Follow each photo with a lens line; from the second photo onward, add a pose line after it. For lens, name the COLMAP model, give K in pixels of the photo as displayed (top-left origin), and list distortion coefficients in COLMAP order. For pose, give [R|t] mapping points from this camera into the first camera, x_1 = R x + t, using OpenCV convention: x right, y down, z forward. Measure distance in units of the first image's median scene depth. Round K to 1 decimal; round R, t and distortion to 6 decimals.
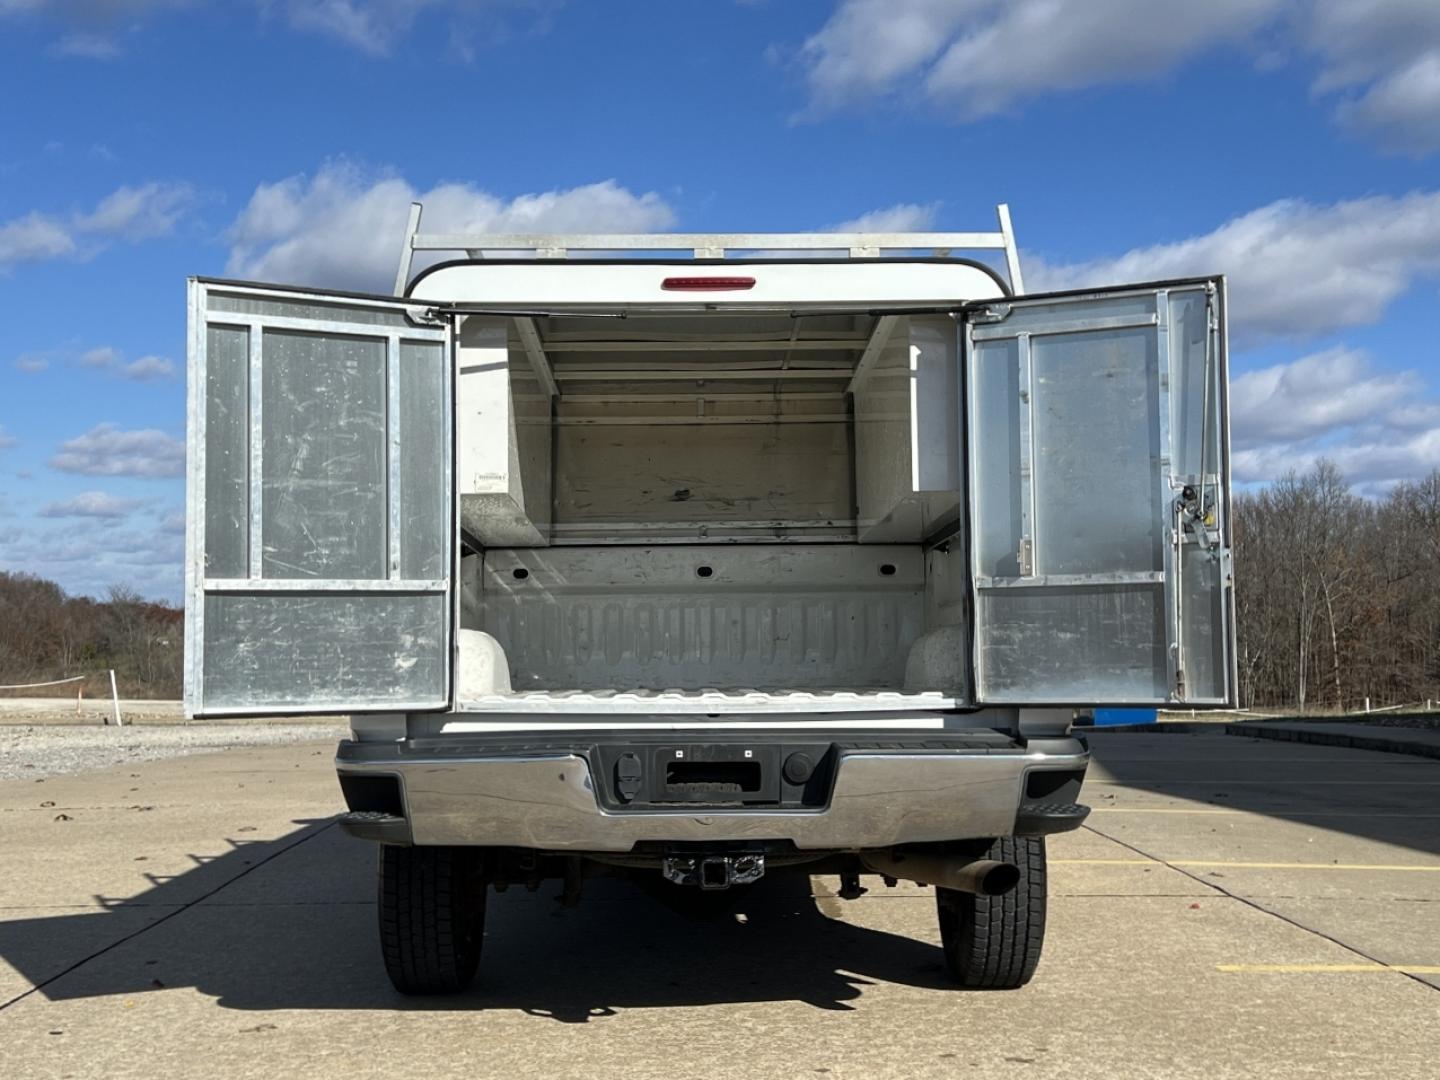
lens RADIAL K [[1924.2, 0, 703.0], [0, 1924.2, 544.7], [0, 0, 1]] dist [0.067433, 0.034765]
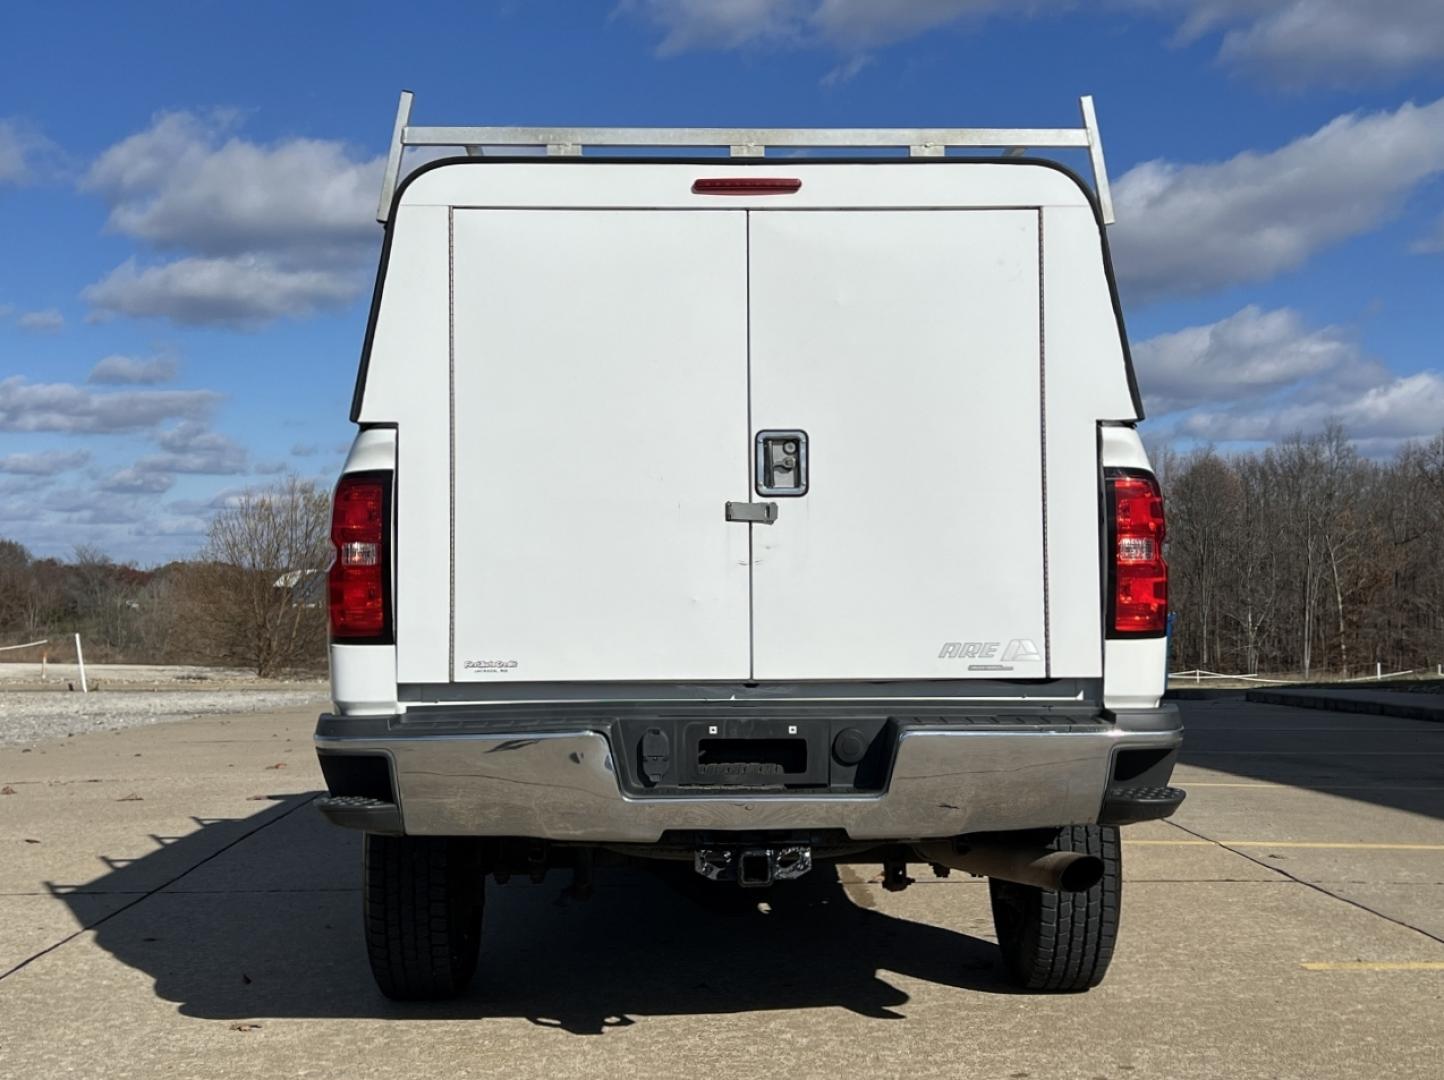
lens RADIAL K [[1952.7, 0, 722.0], [0, 1952.7, 540.0], [0, 0, 1]] dist [0.065346, -0.019916]
pose [[0.999829, 0.001668, 0.018419, -0.021821], [-0.001973, 0.999861, 0.016568, 0.007737], [-0.018389, -0.016602, 0.999693, 0.109101]]
